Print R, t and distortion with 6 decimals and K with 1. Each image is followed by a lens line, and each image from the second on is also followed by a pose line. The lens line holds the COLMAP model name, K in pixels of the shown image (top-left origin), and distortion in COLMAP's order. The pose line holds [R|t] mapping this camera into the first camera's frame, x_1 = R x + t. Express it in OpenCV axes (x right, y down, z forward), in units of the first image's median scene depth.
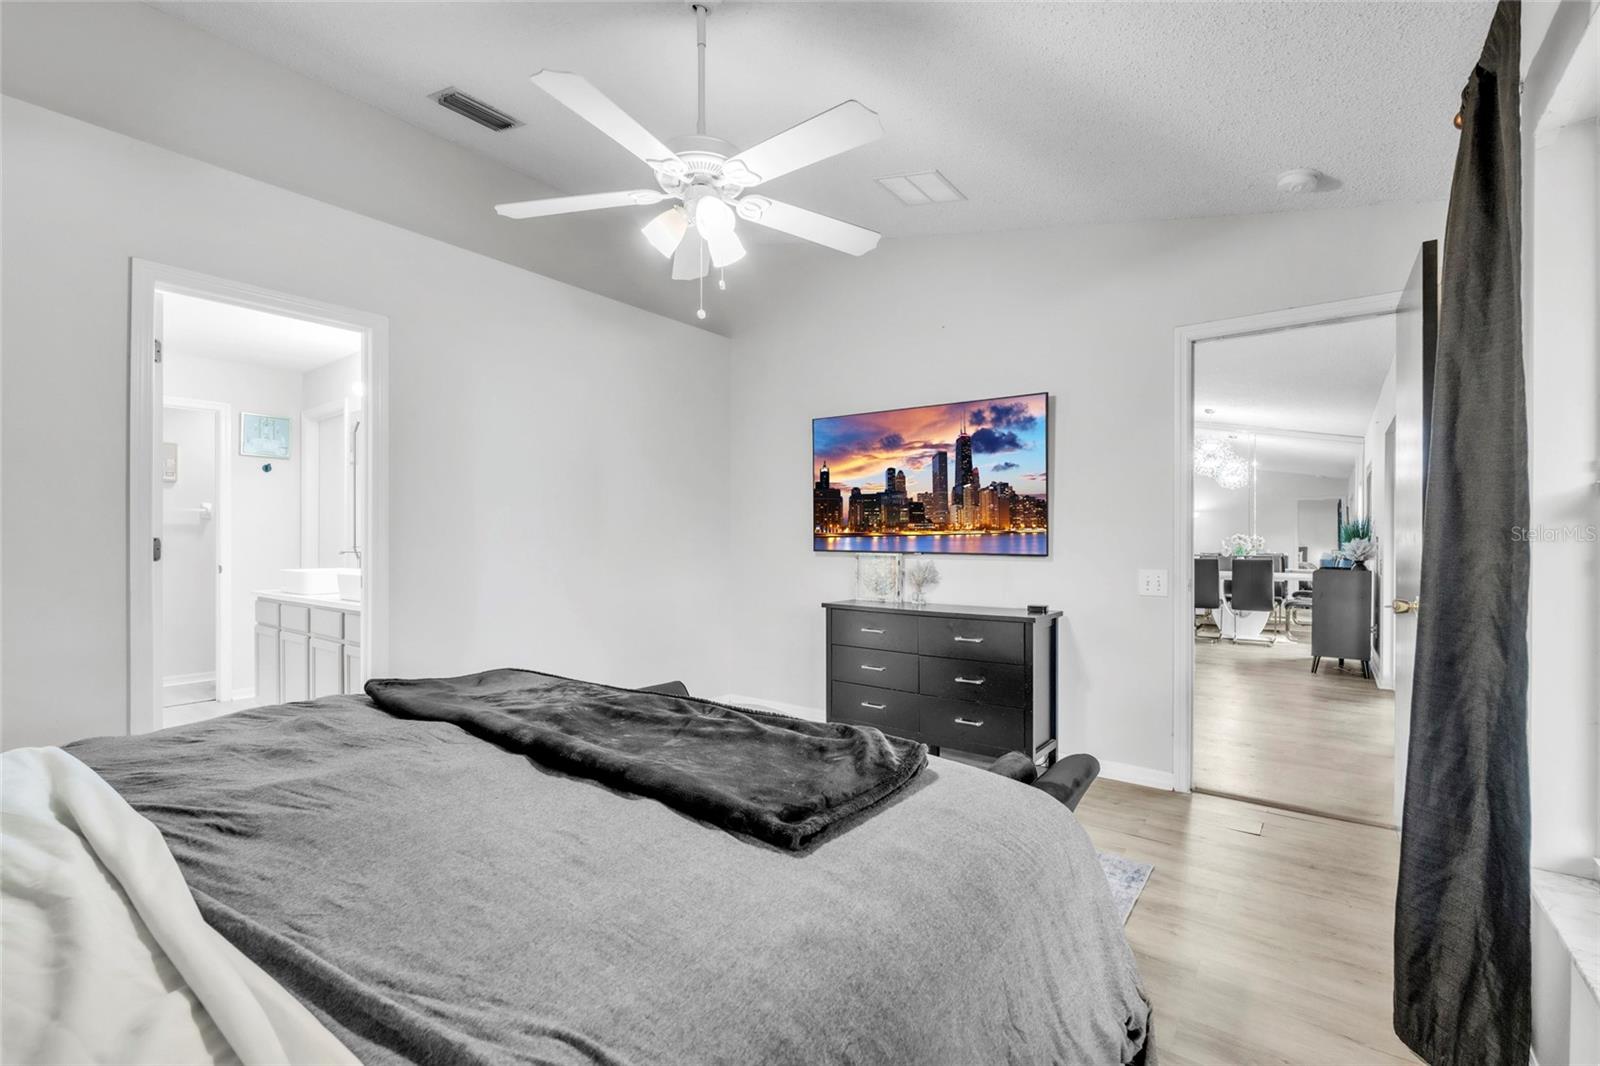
lens RADIAL K [[699.2, 0, 799.7], [0, 699.2, 541.4], [0, 0, 1]] dist [-0.000962, -0.000293]
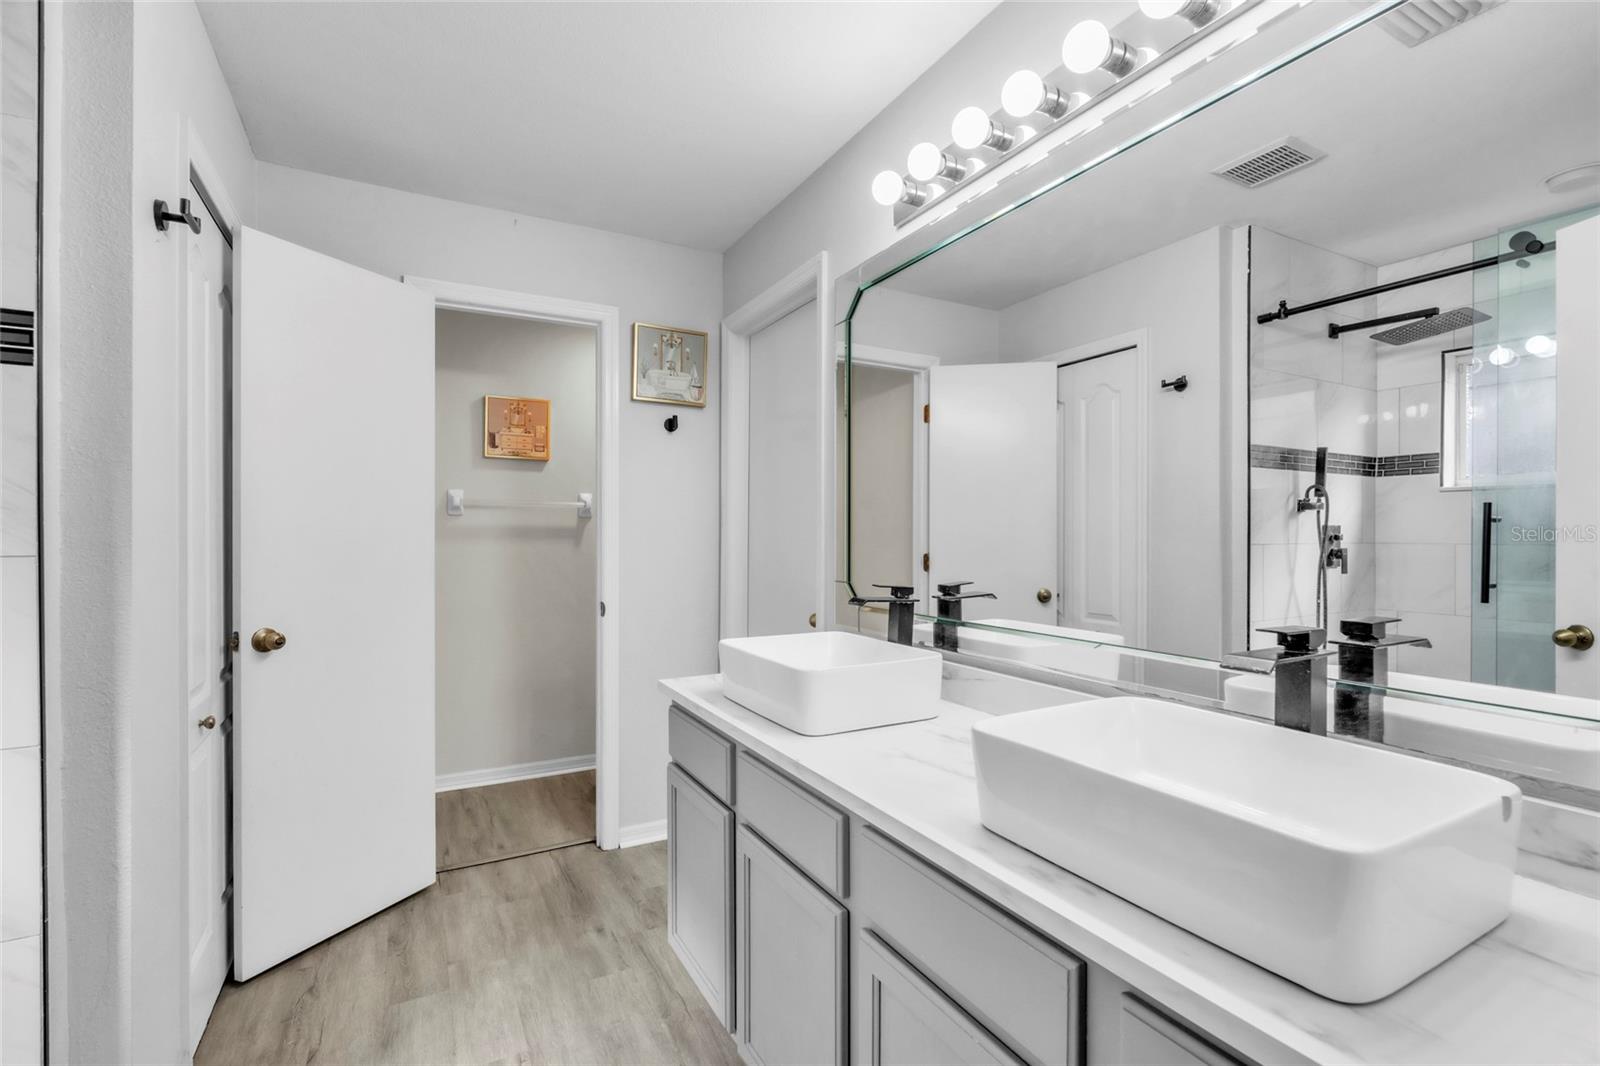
lens RADIAL K [[707.1, 0, 803.1], [0, 707.1, 540.8], [0, 0, 1]] dist [-0.000348, 0.000041]
pose [[0.915305, 0.005690, -0.402721, -0.442068], [0.001126, 0.999860, 0.016686, -0.023727], [0.402760, -0.015726, 0.915171, 0.531236]]
